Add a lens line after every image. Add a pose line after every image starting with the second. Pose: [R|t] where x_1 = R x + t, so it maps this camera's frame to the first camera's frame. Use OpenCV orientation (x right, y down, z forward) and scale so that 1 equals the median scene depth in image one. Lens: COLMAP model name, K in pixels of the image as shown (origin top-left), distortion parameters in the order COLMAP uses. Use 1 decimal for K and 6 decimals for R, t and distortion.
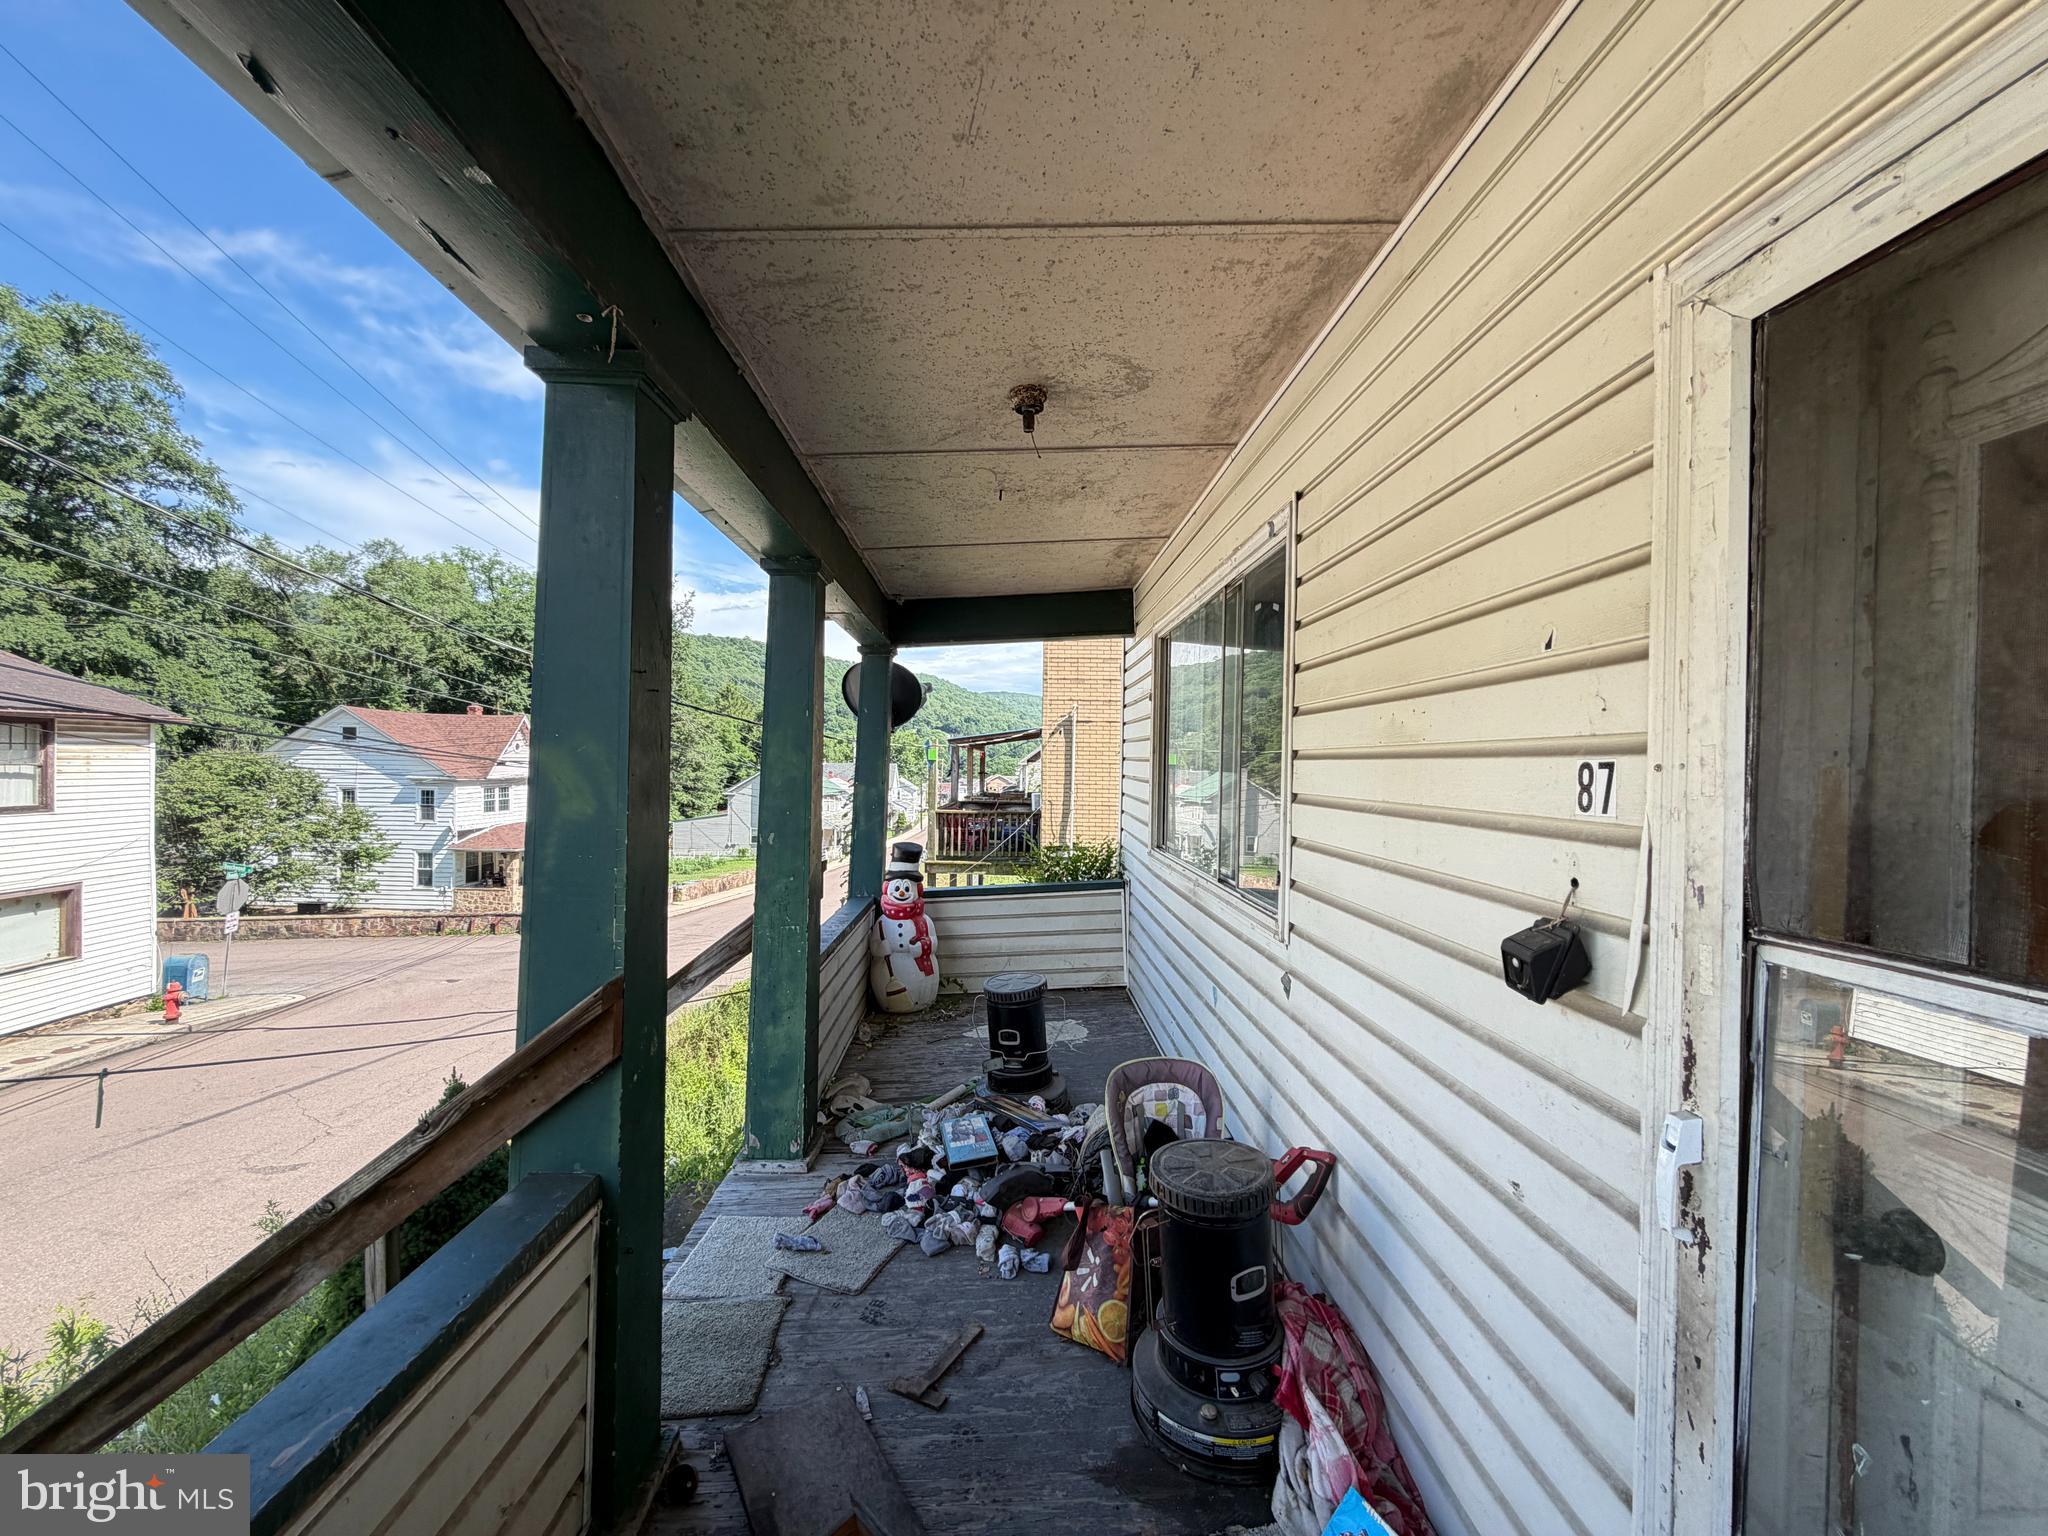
lens RADIAL K [[819.6, 0, 1024.2], [0, 819.6, 772.0], [0, 0, 1]] dist [-0.000612, -0.000265]
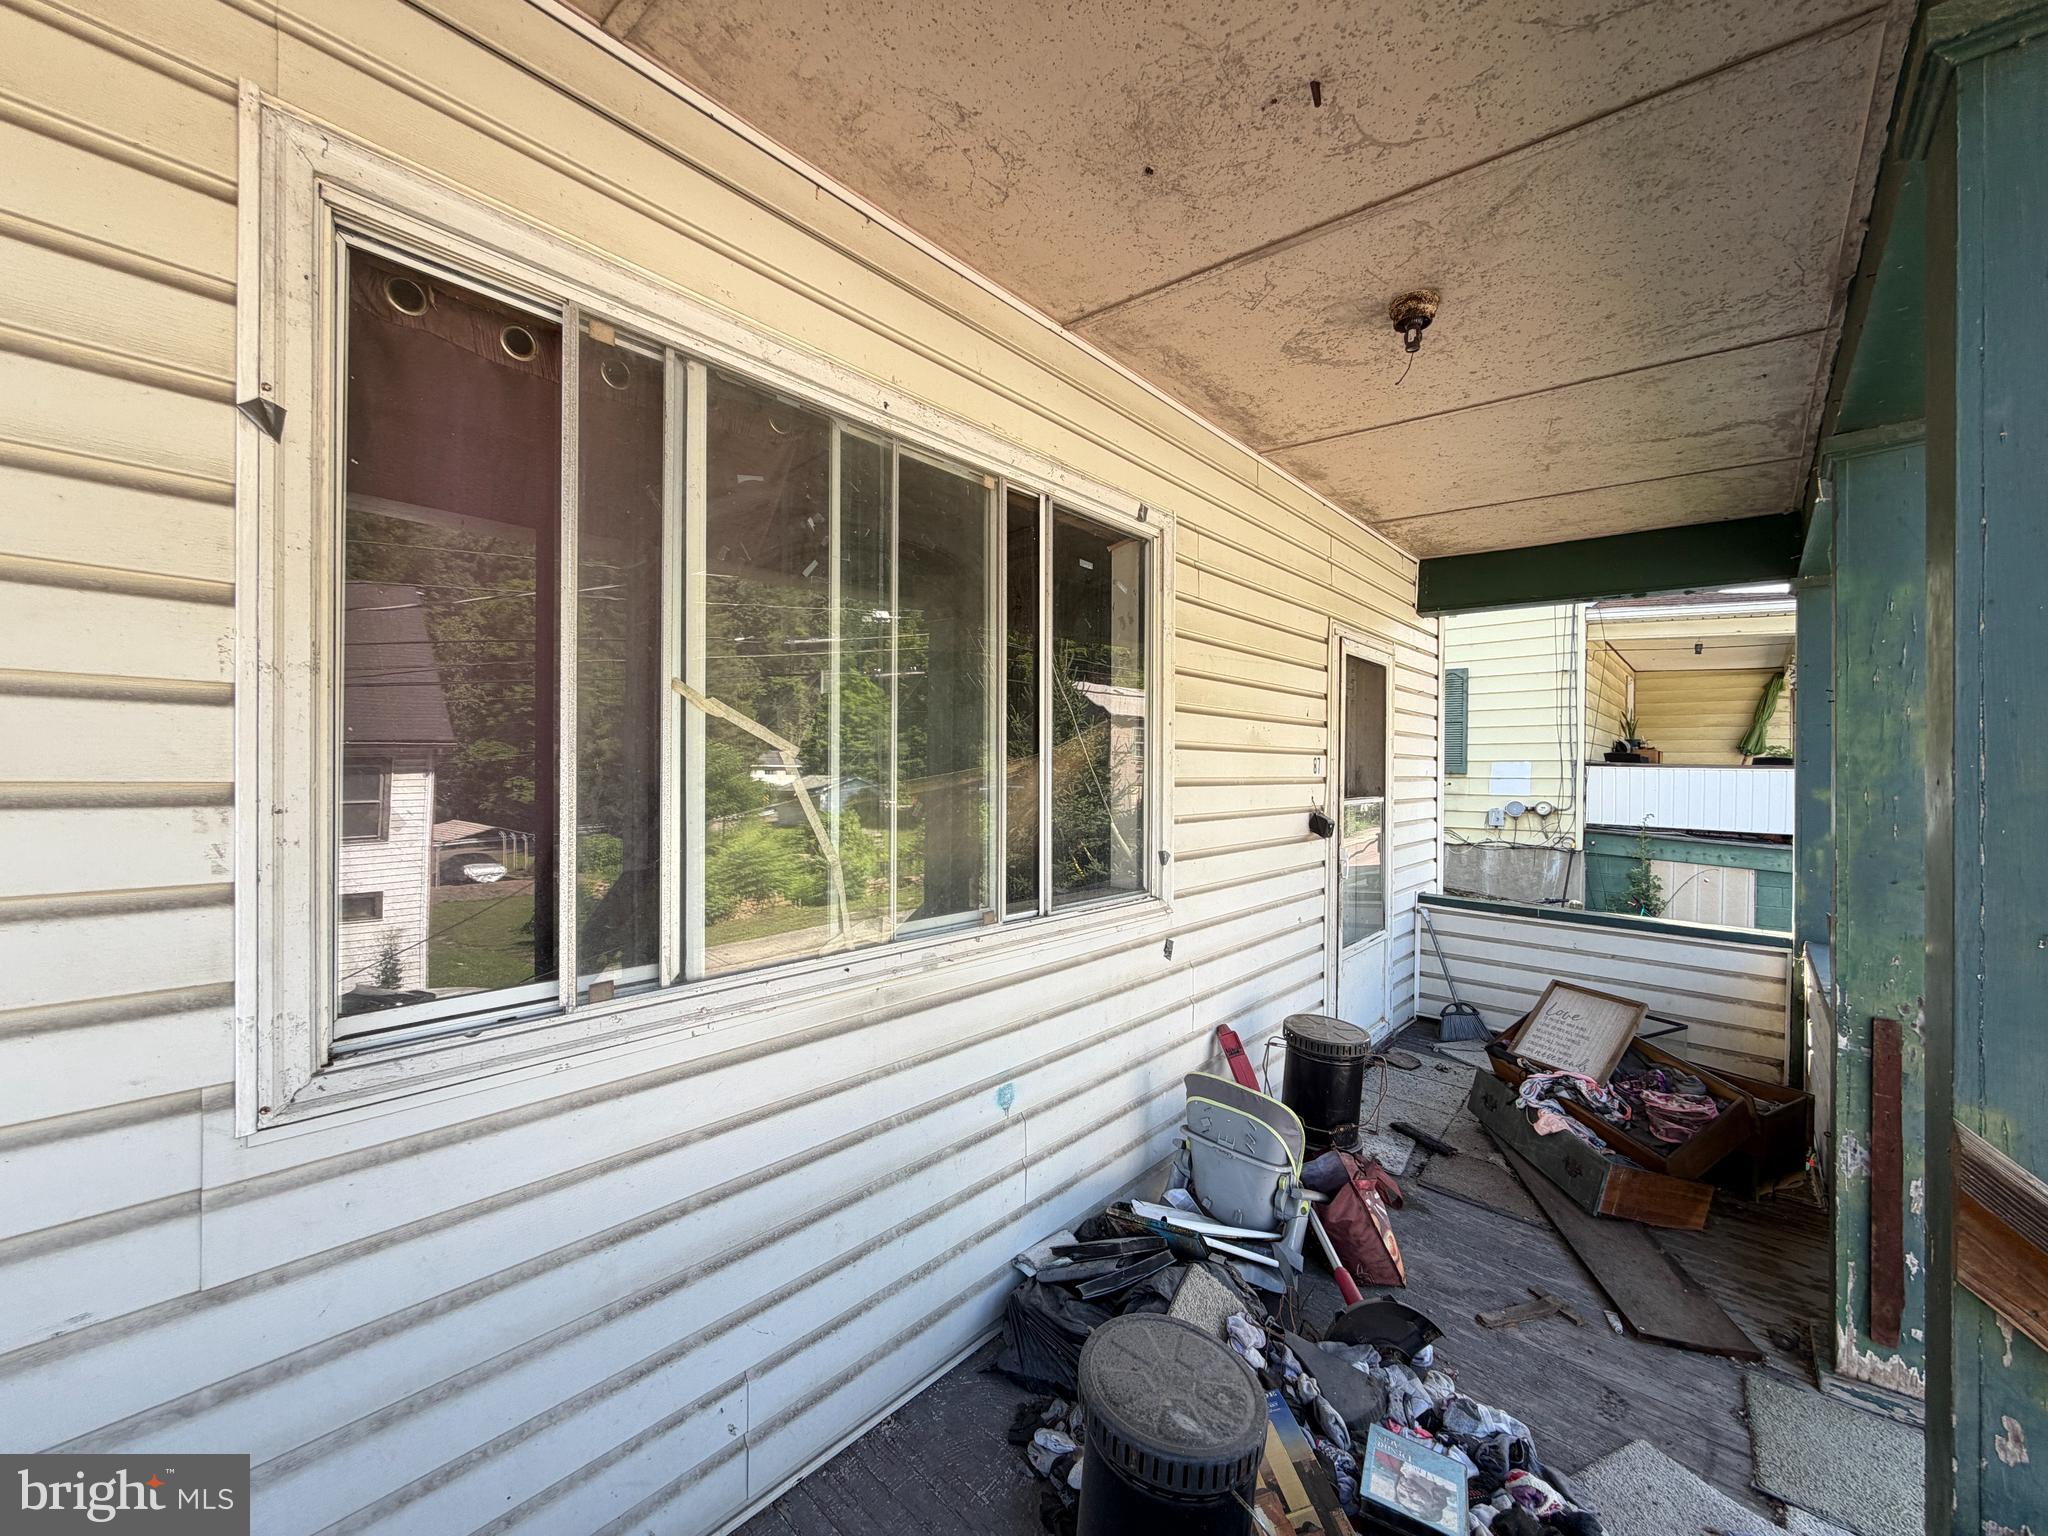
lens RADIAL K [[819.6, 0, 1024.2], [0, 819.6, 772.0], [0, 0, 1]] dist [-0.000612, -0.000265]
pose [[-0.733517, -0.022532, 0.679298, -0.290058], [-0.012813, 0.999731, 0.019325, -0.003394], [-0.679550, 0.005472, -0.733608, 1.960931]]
